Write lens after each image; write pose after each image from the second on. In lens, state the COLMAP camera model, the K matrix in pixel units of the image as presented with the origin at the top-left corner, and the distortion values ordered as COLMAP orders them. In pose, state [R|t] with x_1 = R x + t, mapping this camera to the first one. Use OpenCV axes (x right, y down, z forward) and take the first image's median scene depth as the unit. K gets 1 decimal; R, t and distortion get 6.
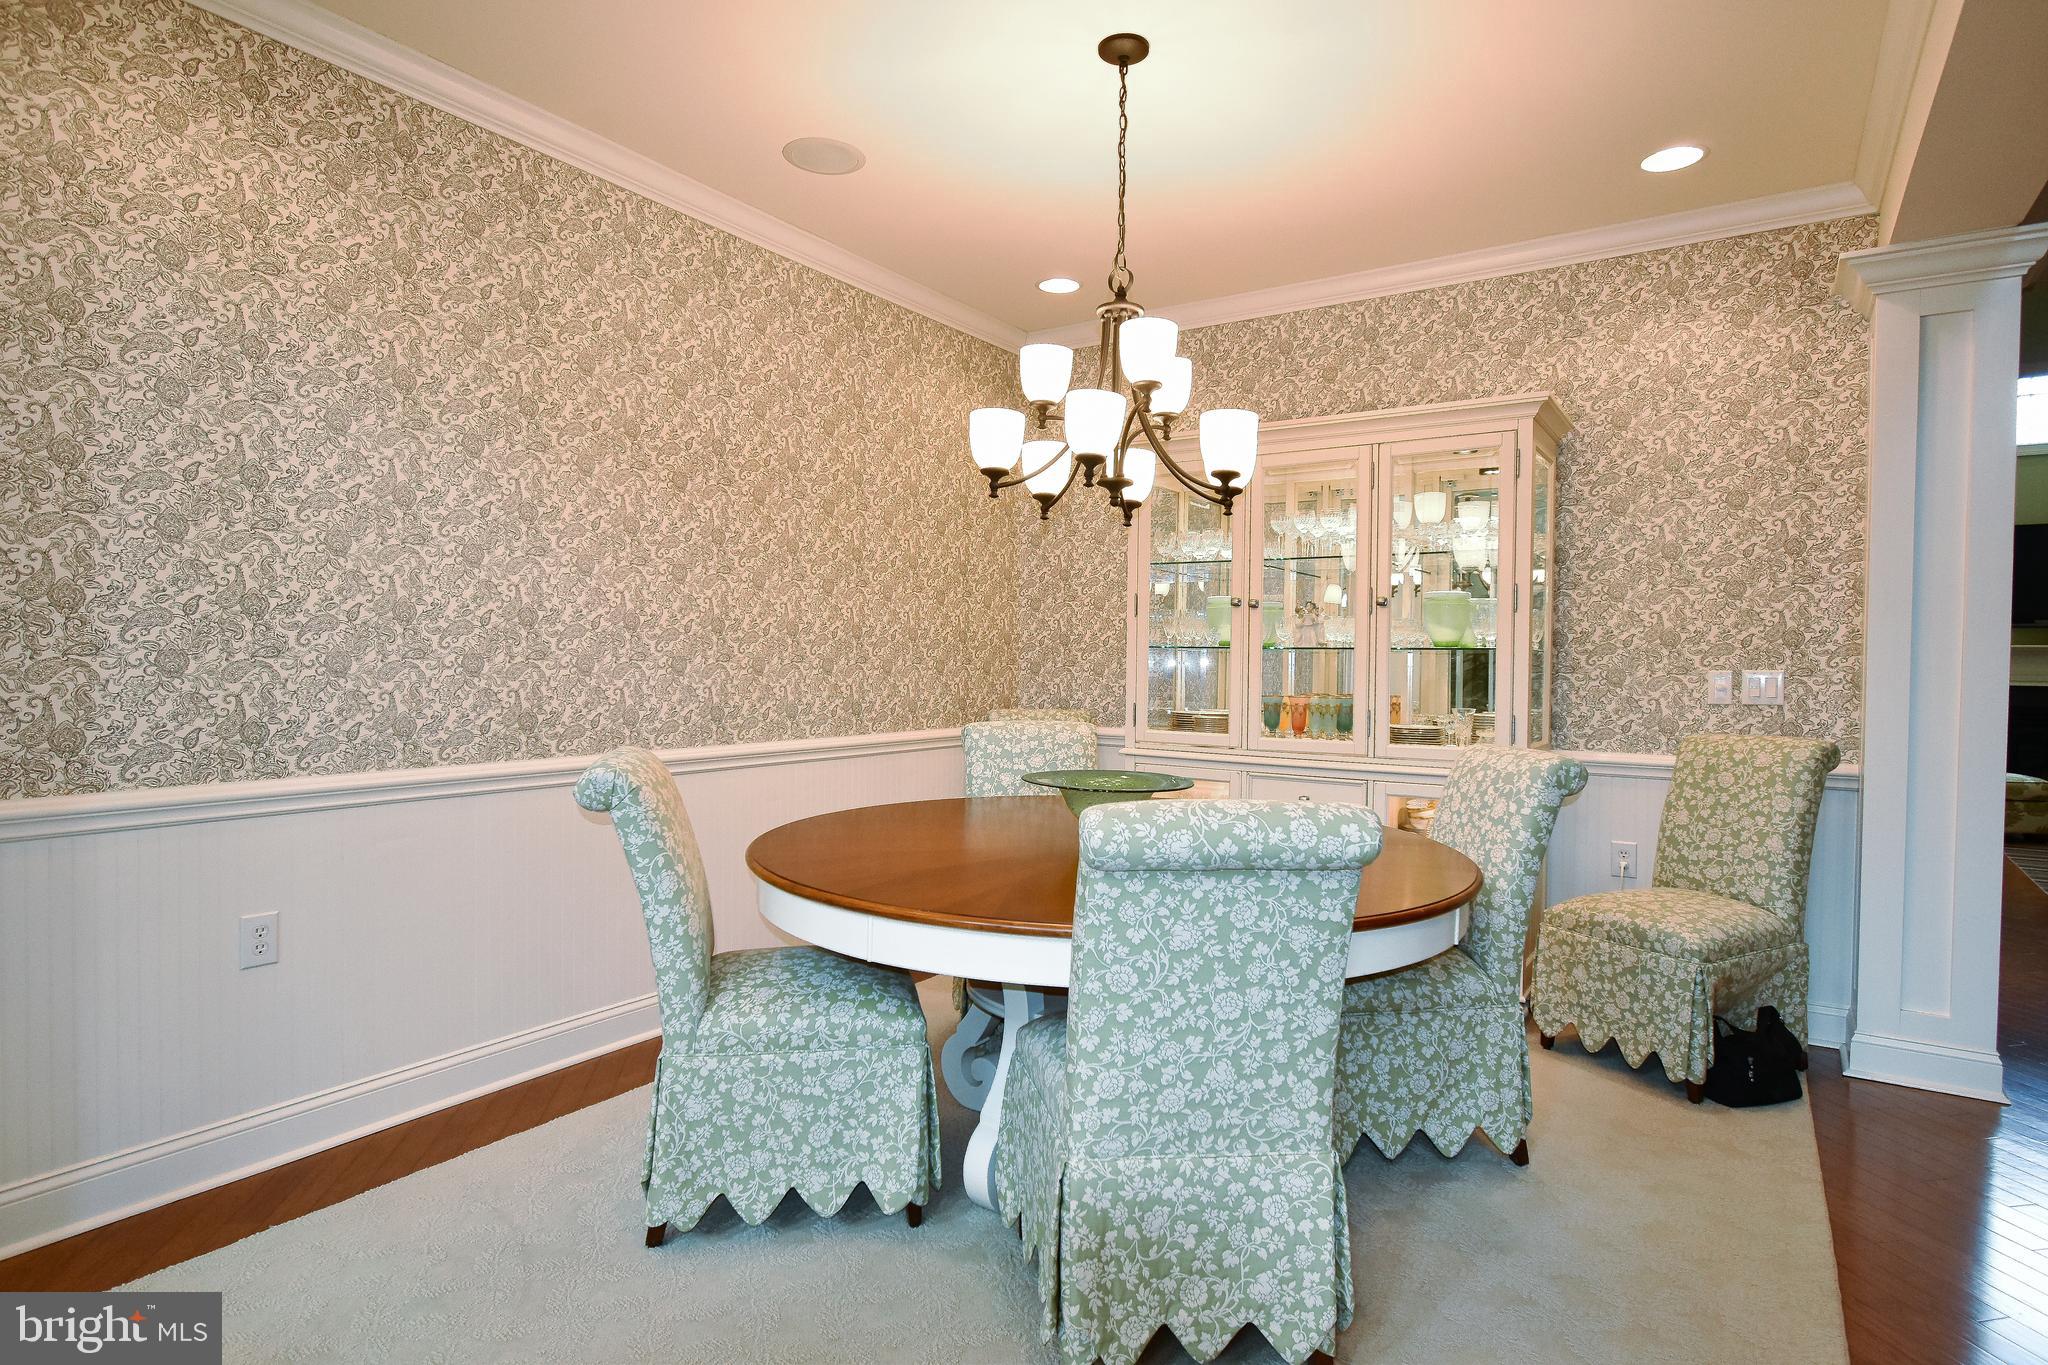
lens RADIAL K [[1123.9, 0, 1026.2], [0, 1123.9, 685.9], [0, 0, 1]] dist [0.003113, 0.000507]
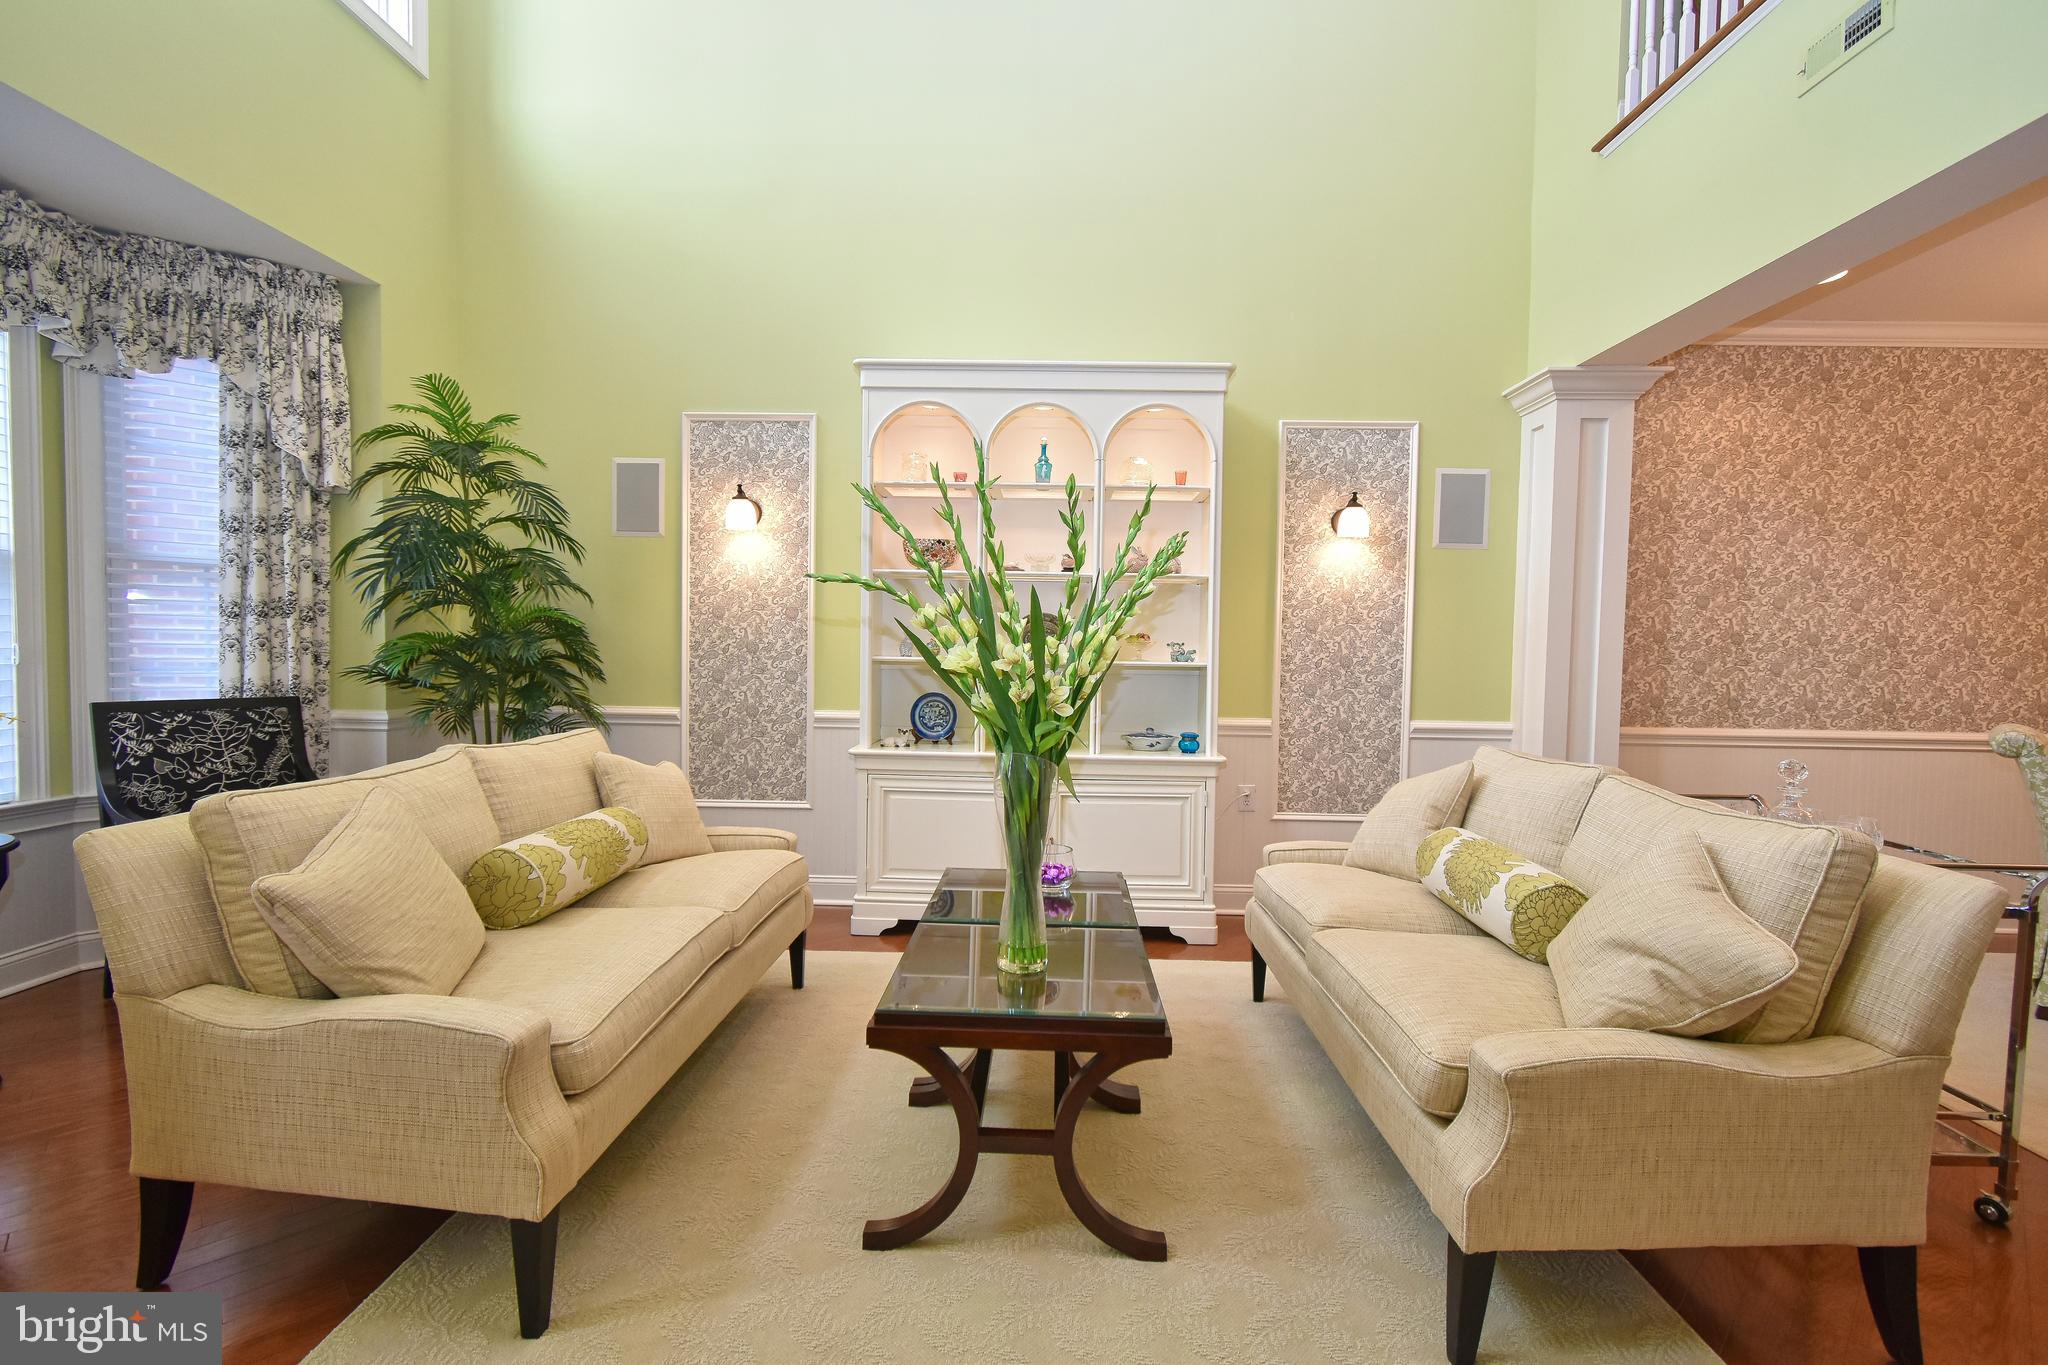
lens RADIAL K [[633.4, 0, 1029.9], [0, 633.4, 669.2], [0, 0, 1]] dist [-0.000386, 0.000005]
pose [[0.532625, 0.024059, -0.846009, -0.408254], [-0.030839, 0.999484, 0.009009, 0.008770], [0.845789, 0.021292, 0.533092, -0.628791]]
